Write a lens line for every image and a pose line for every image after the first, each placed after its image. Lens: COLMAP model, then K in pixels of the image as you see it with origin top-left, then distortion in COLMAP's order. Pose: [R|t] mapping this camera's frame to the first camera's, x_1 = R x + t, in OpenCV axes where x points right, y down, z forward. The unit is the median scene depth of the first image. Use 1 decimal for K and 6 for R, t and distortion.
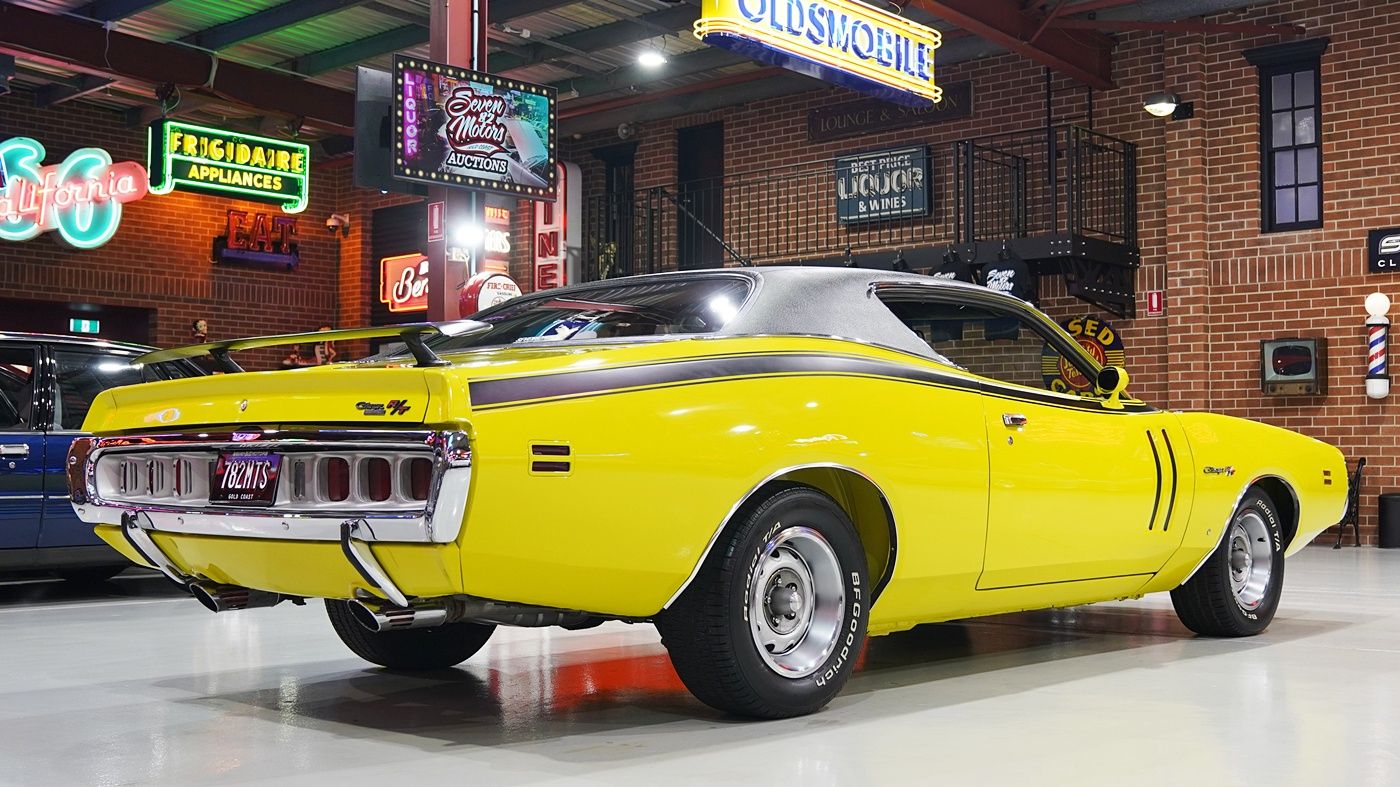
lens RADIAL K [[1639.4, 0, 699.0], [0, 1639.4, 391.5], [0, 0, 1]] dist [-0.026990, 0.000000]
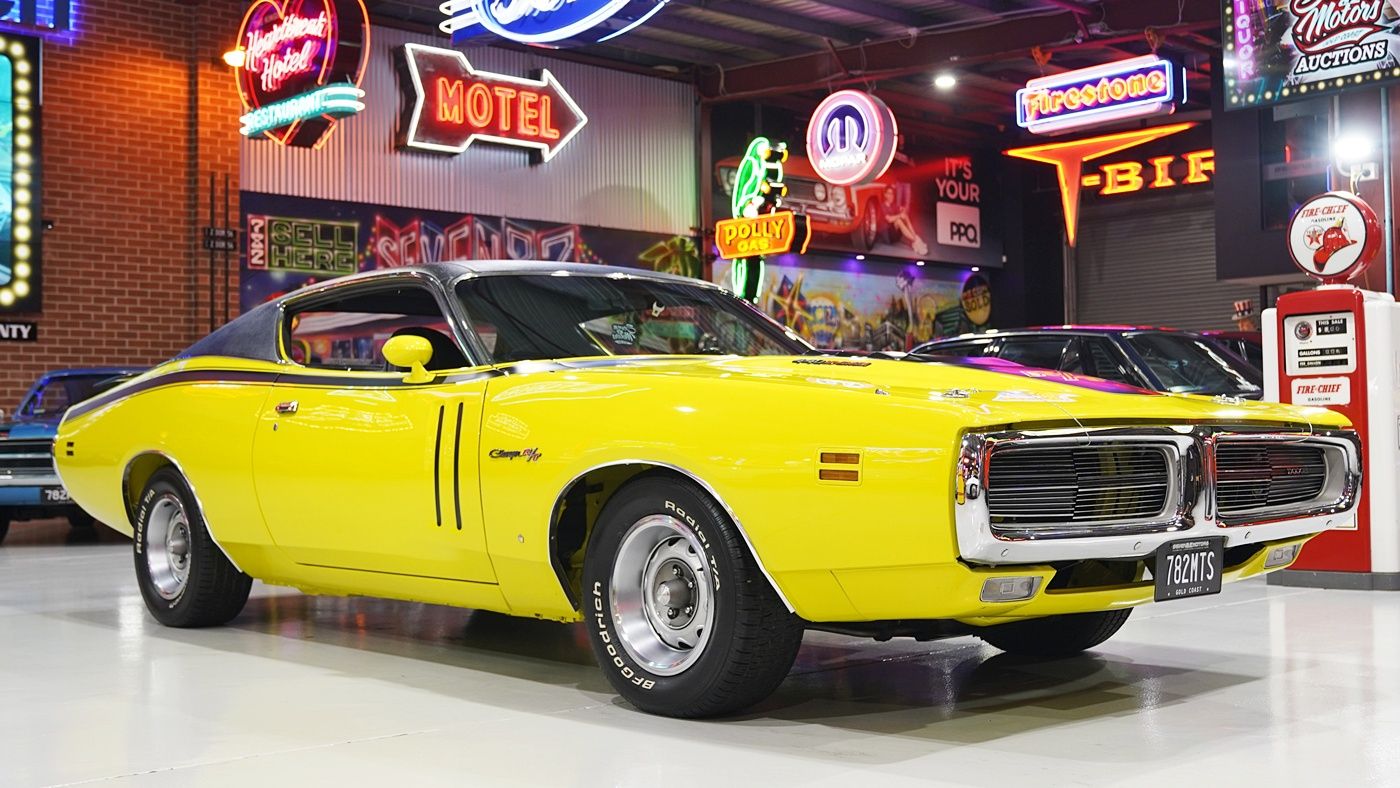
lens RADIAL K [[1639.4, 0, 707.8], [0, 1639.4, 389.2], [0, 0, 1]] dist [-0.026990, 0.000000]
pose [[-0.088259, -0.025419, -0.995773, 0.668283], [0.062371, 0.997572, -0.030993, 0.027283], [0.994143, -0.064842, -0.086459, 0.731390]]
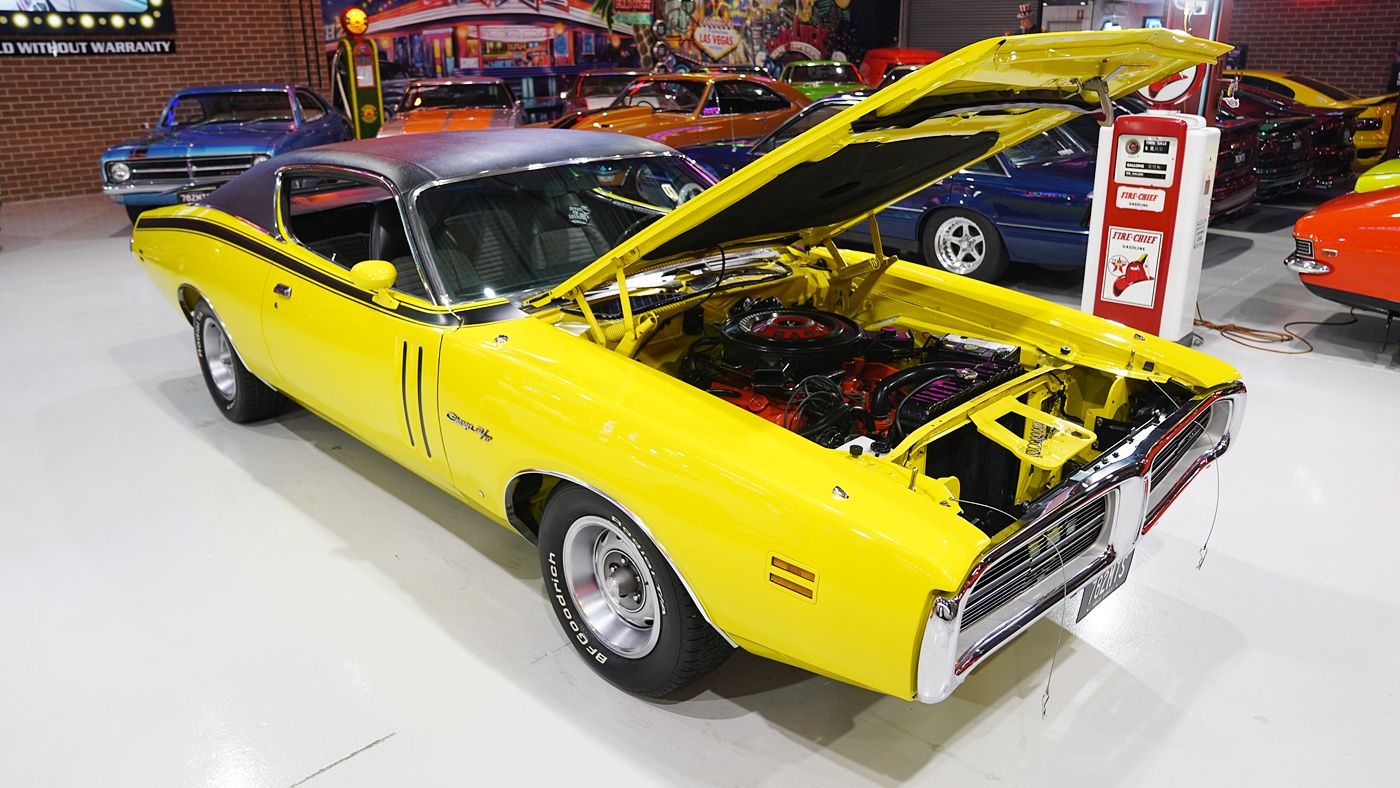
lens RADIAL K [[981.1, 0, 700.9], [0, 981.1, 387.6], [0, 0, 1]] dist [-0.067102, 0.025426]
pose [[-0.049107, 0.333176, -0.941585, 0.476169], [0.056197, 0.942151, 0.330445, -0.074314], [0.997211, -0.036687, -0.064989, 0.723375]]
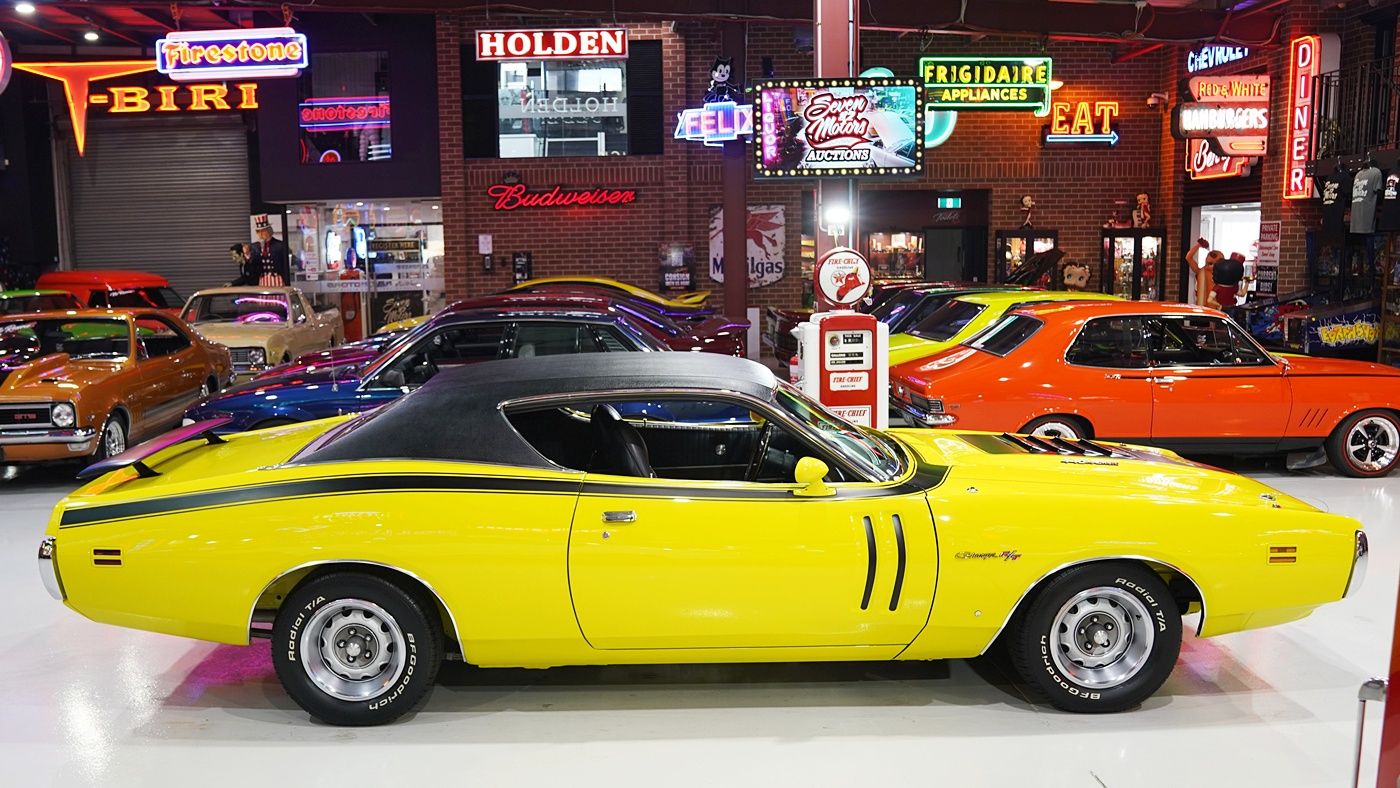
lens RADIAL K [[1312.8, 0, 655.9], [0, 1312.8, 455.3], [0, 0, 1]] dist [-0.076404, 0.000000]
pose [[0.682409, 0.107842, -0.722972, 0.482853], [0.049719, 0.979919, 0.193100, -0.112631], [0.729278, -0.167719, 0.663343, 0.218057]]
